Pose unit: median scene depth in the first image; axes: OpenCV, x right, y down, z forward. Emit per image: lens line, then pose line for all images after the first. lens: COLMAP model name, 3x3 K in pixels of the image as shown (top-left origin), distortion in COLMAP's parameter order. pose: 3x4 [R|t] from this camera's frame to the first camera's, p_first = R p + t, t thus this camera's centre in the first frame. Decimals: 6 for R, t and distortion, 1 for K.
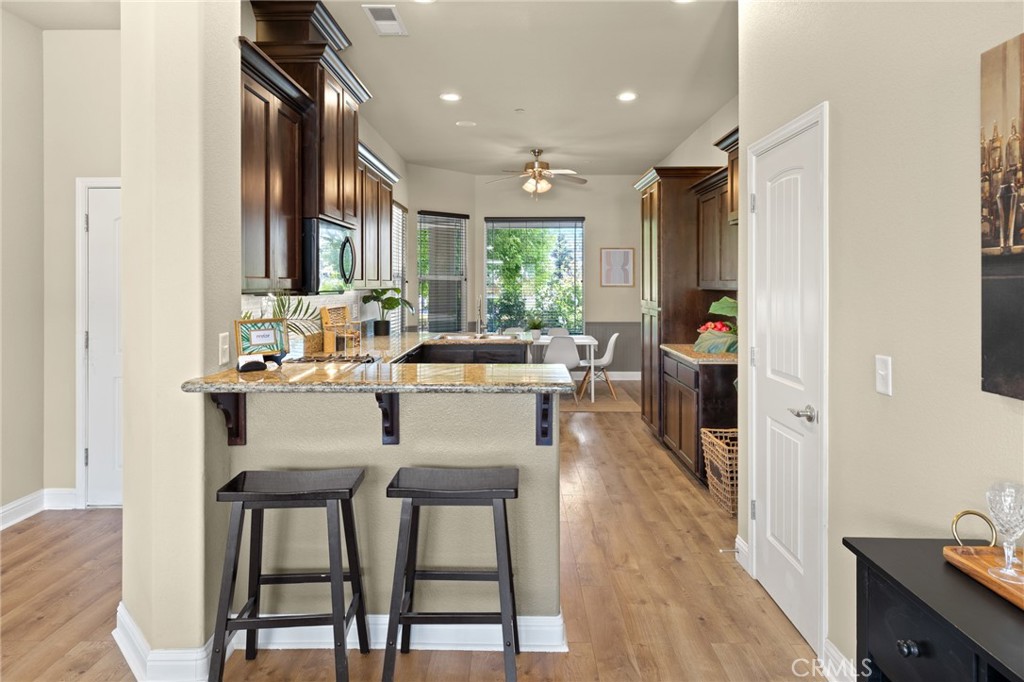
lens RADIAL K [[560.3, 0, 530.8], [0, 560.3, 276.3], [0, 0, 1]] dist [0.000389, 0.000007]
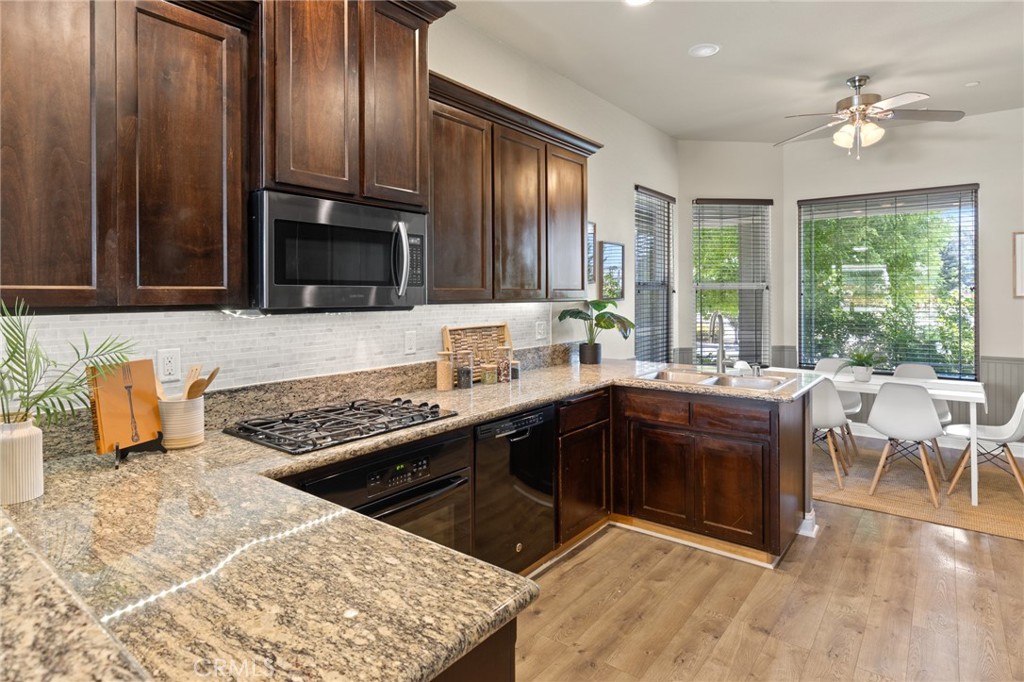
lens RADIAL K [[560.3, 0, 520.4], [0, 560.3, 292.3], [0, 0, 1]] dist [0.000389, 0.000007]
pose [[0.798372, -0.005729, -0.602137, 0.085430], [0.011556, 0.999916, 0.005808, 0.004719], [0.602053, -0.011596, 0.798372, 0.278252]]
